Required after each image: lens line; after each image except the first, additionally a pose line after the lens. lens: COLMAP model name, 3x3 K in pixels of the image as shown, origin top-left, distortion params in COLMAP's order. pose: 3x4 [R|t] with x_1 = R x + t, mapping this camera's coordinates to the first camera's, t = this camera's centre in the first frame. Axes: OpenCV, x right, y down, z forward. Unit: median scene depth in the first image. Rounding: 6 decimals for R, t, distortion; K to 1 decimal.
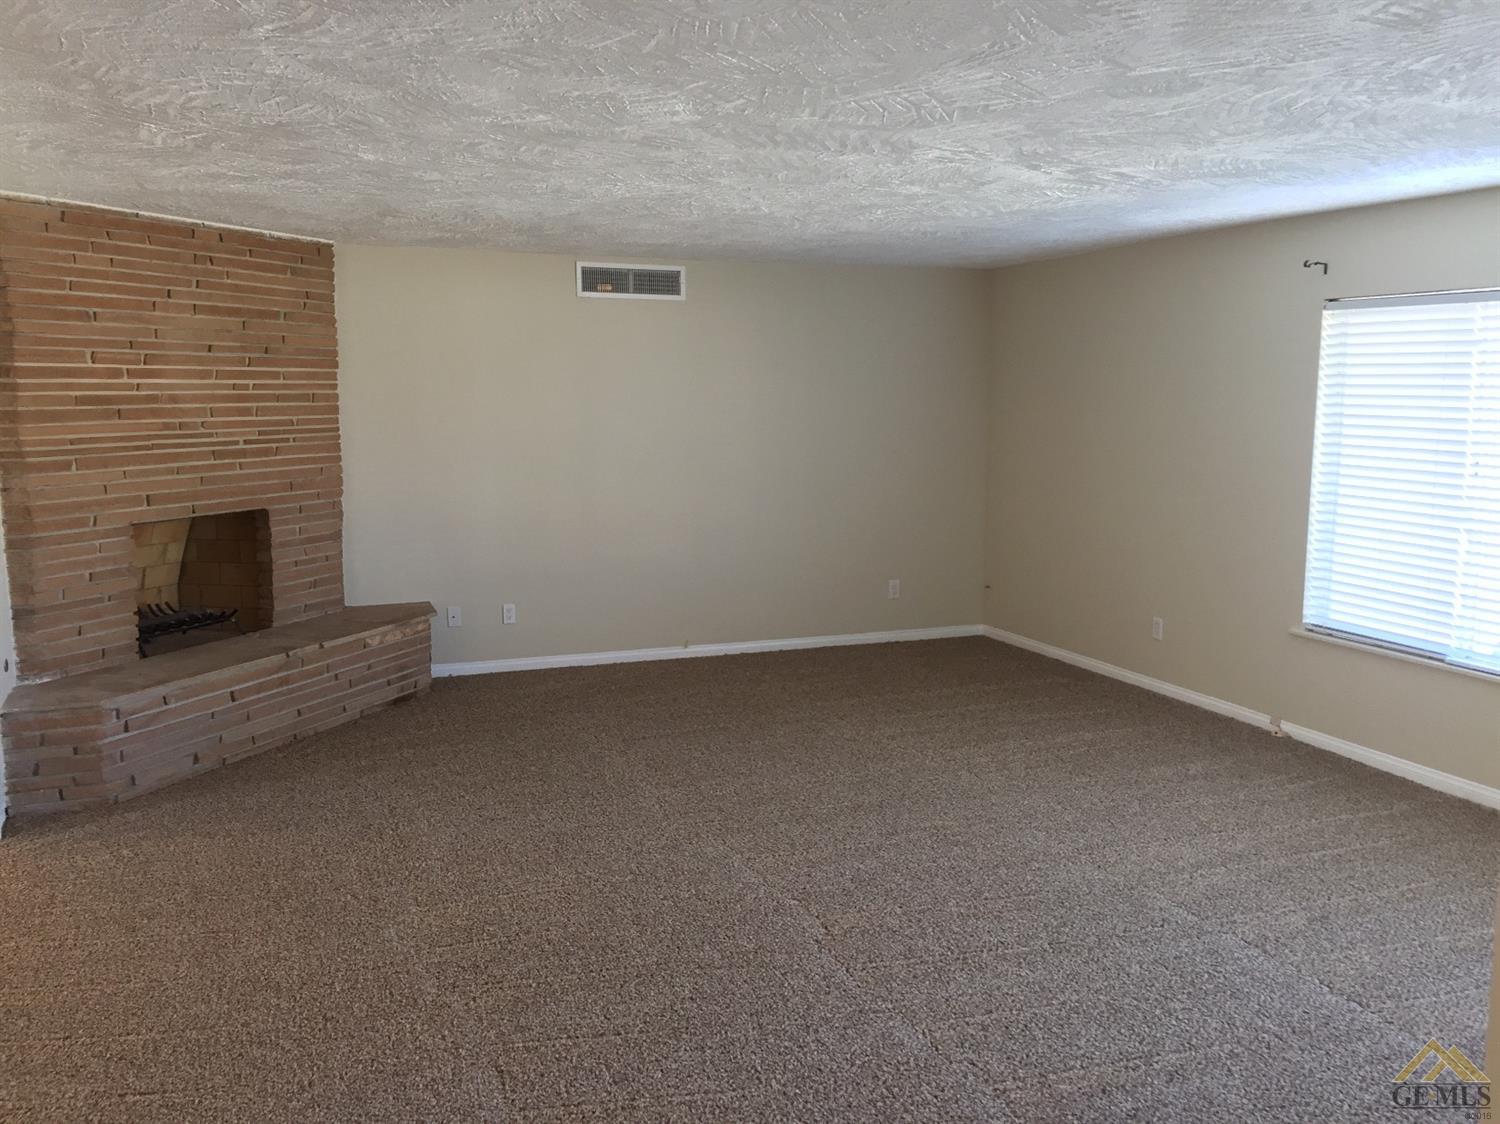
lens RADIAL K [[1290.4, 0, 752.3], [0, 1290.4, 560.1], [0, 0, 1]] dist [0.059316, -0.027740]
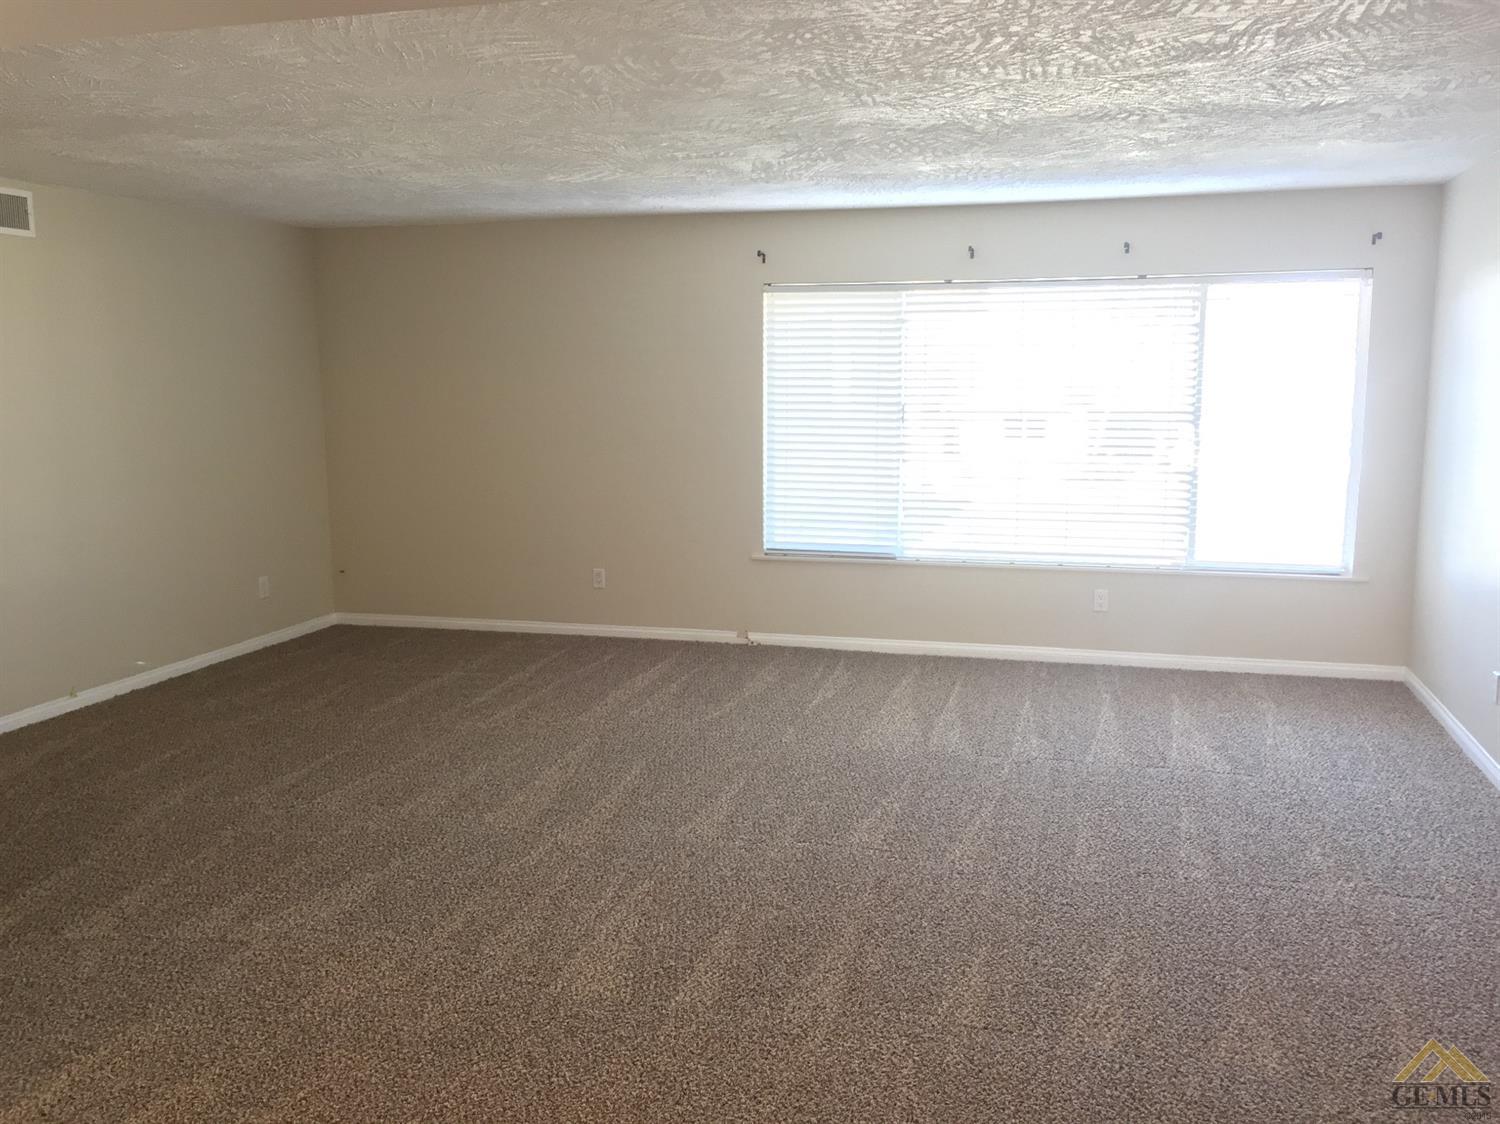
lens RADIAL K [[1290.4, 0, 752.4], [0, 1290.4, 556.2], [0, 0, 1]] dist [0.059316, -0.027740]
pose [[0.597769, -0.119977, 0.792640, -0.555636], [0.113948, 0.991415, 0.064130, -0.024362], [-0.793529, 0.051985, 0.606308, 0.281139]]
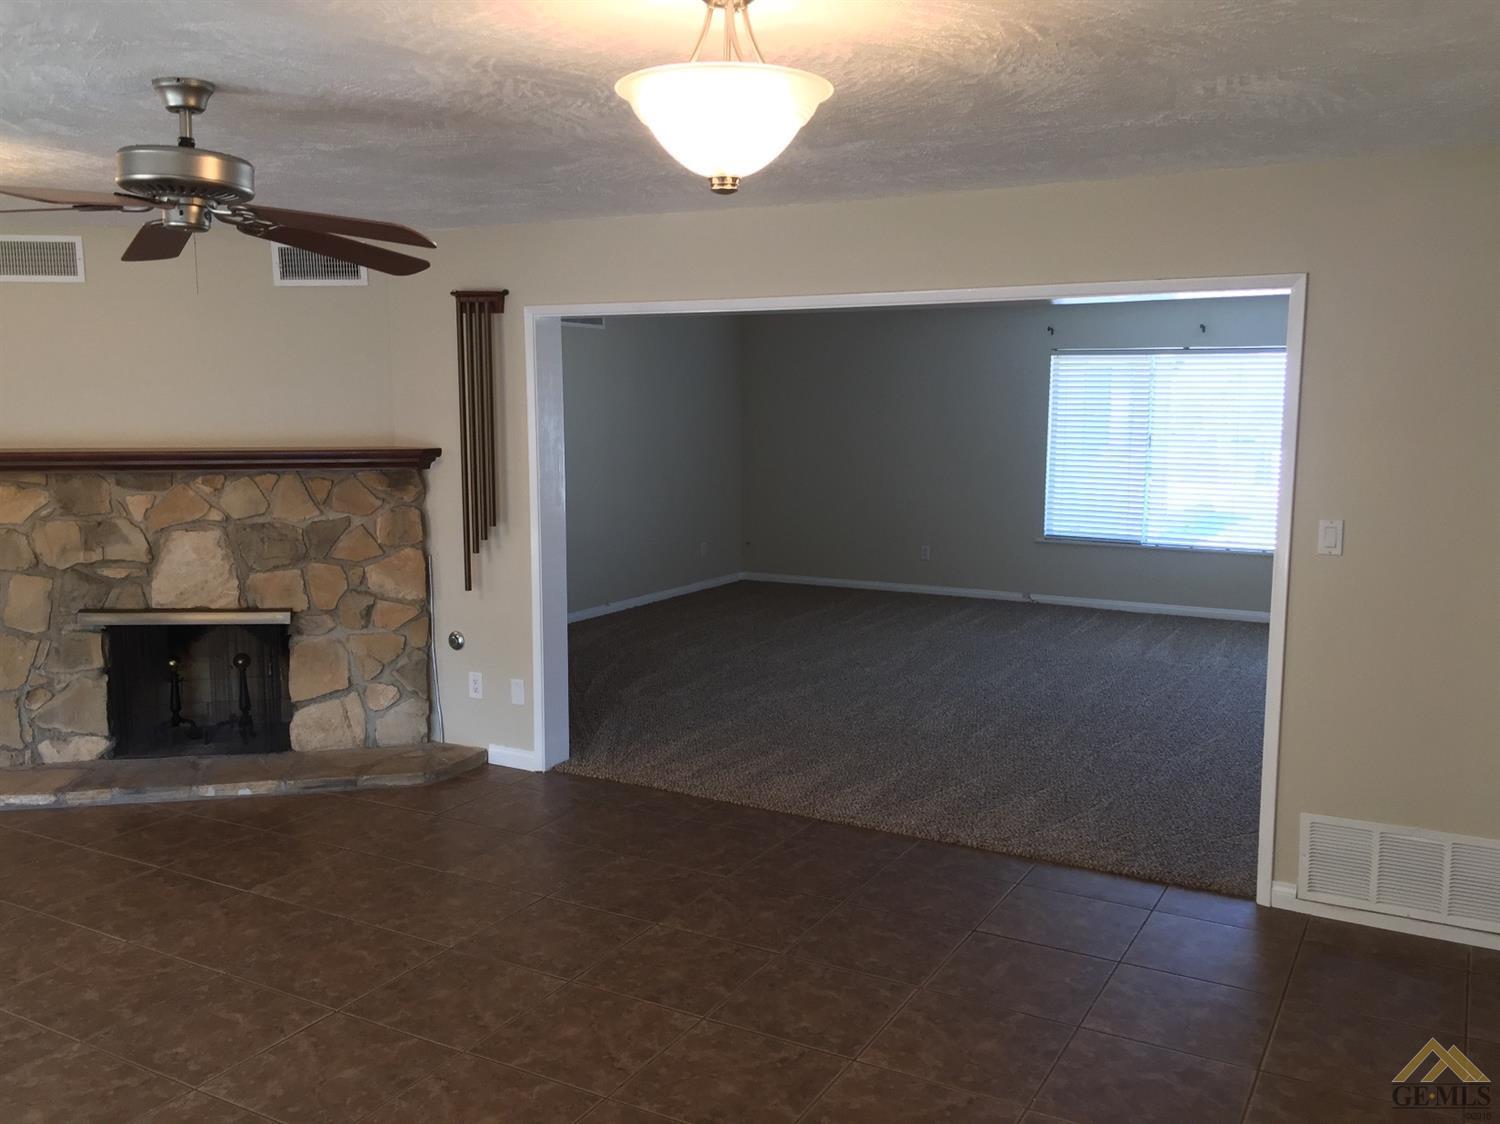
lens RADIAL K [[1283.2, 0, 754.9], [0, 1283.2, 564.0], [0, 0, 1]] dist [0.076223, -0.100107]
pose [[0.766145, -0.084575, 0.637078, -0.983344], [0.083948, 0.995980, 0.031266, 0.000864], [-0.637161, 0.029527, 0.770165, -0.071084]]
